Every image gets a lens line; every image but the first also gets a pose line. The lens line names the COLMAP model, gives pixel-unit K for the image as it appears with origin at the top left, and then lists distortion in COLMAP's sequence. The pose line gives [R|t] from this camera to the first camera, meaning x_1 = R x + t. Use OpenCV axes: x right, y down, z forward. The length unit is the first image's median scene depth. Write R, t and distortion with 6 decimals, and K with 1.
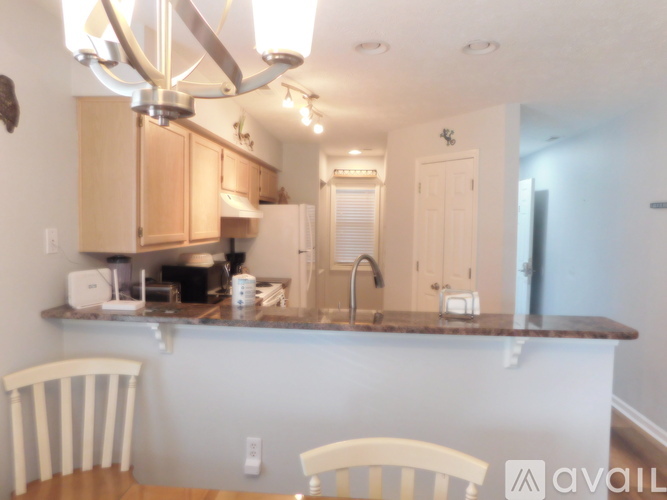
lens RADIAL K [[444.1, 0, 334.0], [0, 444.1, 246.9], [0, 0, 1]] dist [-0.043469, -0.000413]
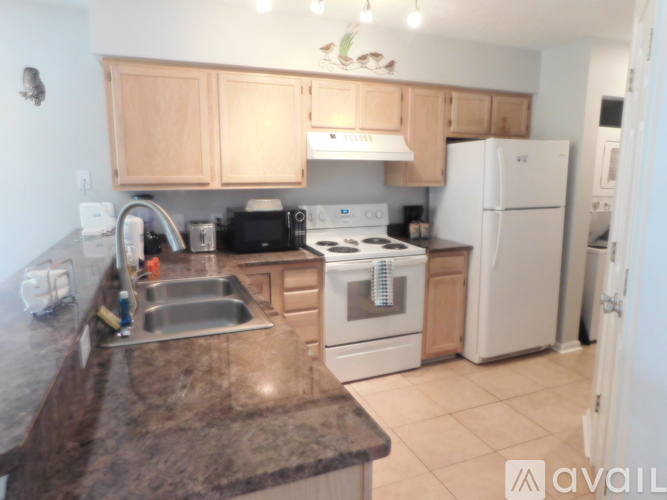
lens RADIAL K [[444.1, 0, 333.3], [0, 444.1, 248.3], [0, 0, 1]] dist [-0.043469, -0.000413]
pose [[0.446468, 0.130841, -0.885182, 0.576920], [-0.046074, 0.991301, 0.123288, -0.003531], [0.893613, -0.014260, 0.448612, 0.644684]]
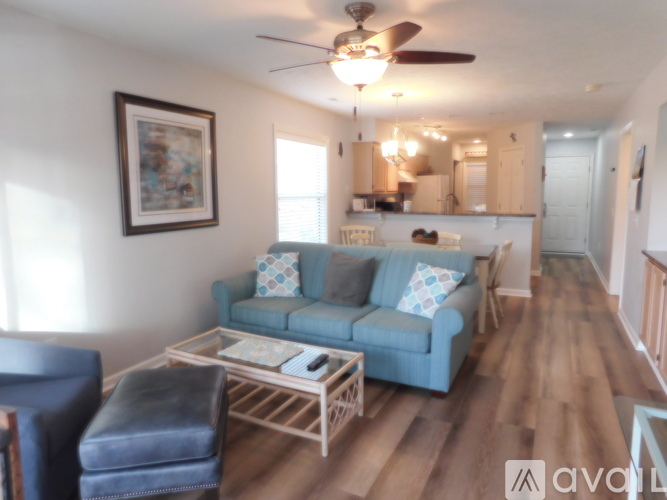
lens RADIAL K [[444.1, 0, 333.9], [0, 444.1, 246.8], [0, 0, 1]] dist [-0.043469, -0.000413]
pose [[0.930316, 0.023198, -0.366023, 0.277104], [0.000296, 0.997950, 0.064003, 0.118855], [0.366758, -0.059652, 0.928402, -1.251275]]
